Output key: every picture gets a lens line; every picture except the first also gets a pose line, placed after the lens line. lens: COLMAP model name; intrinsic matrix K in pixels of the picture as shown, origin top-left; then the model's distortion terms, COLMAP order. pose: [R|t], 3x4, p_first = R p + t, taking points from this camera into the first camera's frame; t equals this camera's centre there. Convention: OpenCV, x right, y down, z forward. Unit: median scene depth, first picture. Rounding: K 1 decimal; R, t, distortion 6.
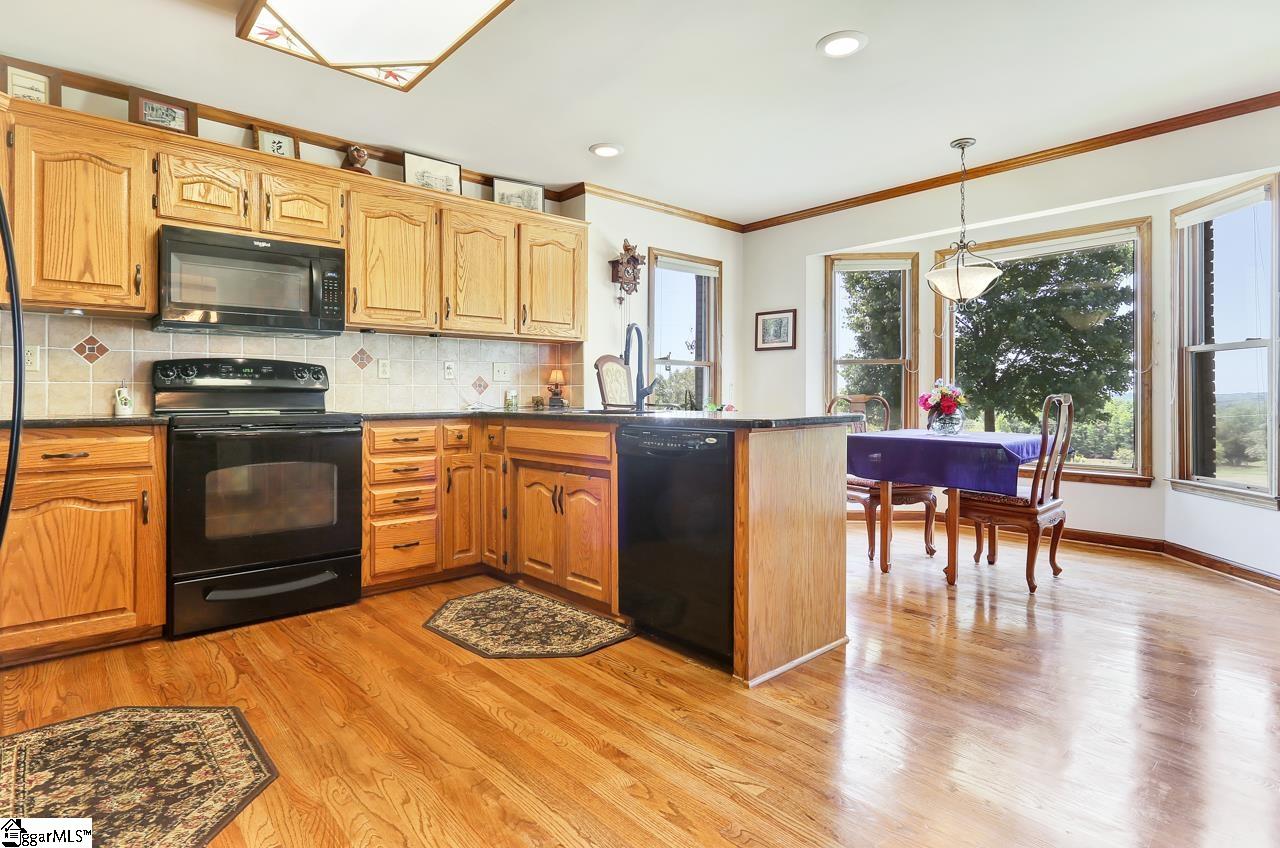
lens RADIAL K [[642.9, 0, 635.3], [0, 642.9, 397.4], [0, 0, 1]] dist [-0.007429, 0.002601]
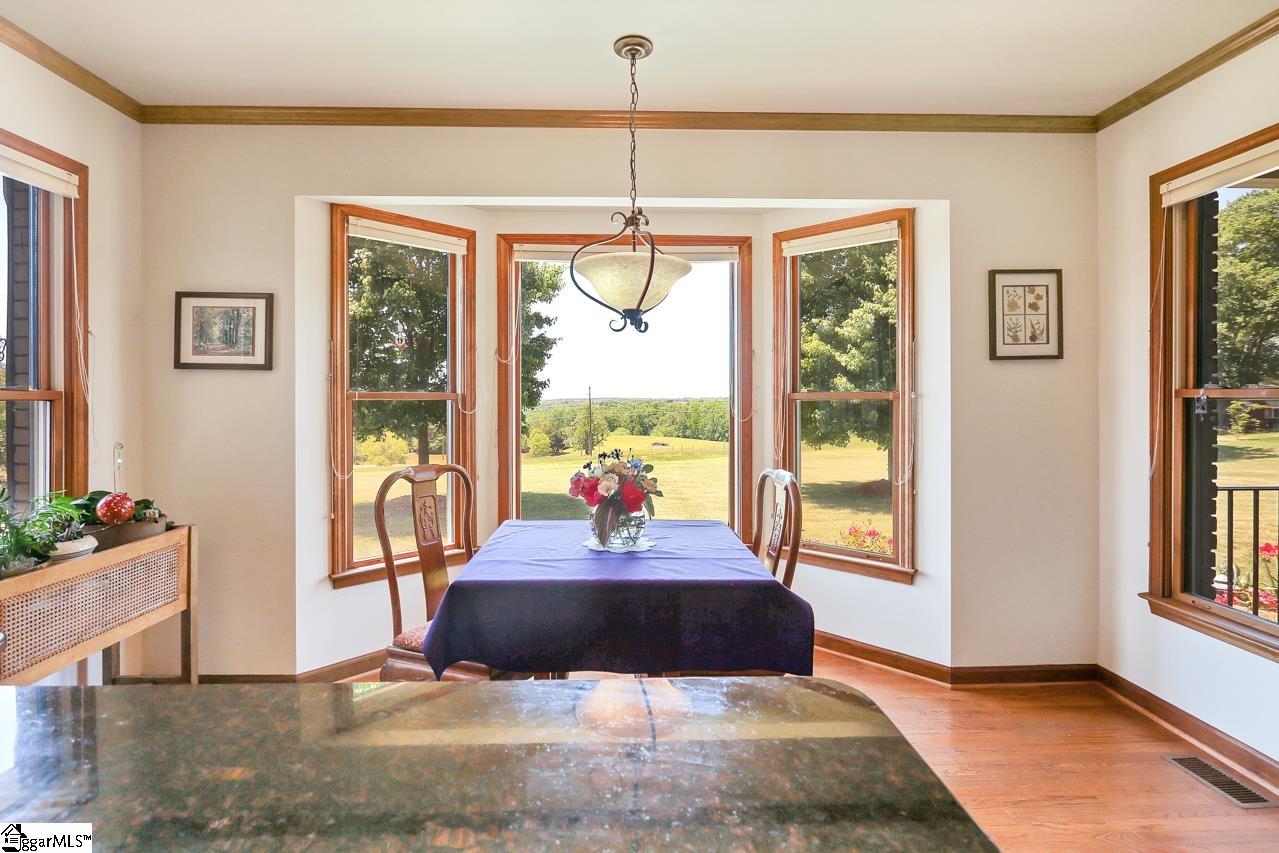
lens RADIAL K [[642.4, 0, 640.7], [0, 642.4, 407.6], [0, 0, 1]] dist [-0.007429, 0.002601]
pose [[0.647140, -0.006560, 0.762343, 0.070290], [-0.001323, 0.999952, 0.009727, -0.077799], [-0.762370, -0.007303, 0.647100, 0.671709]]
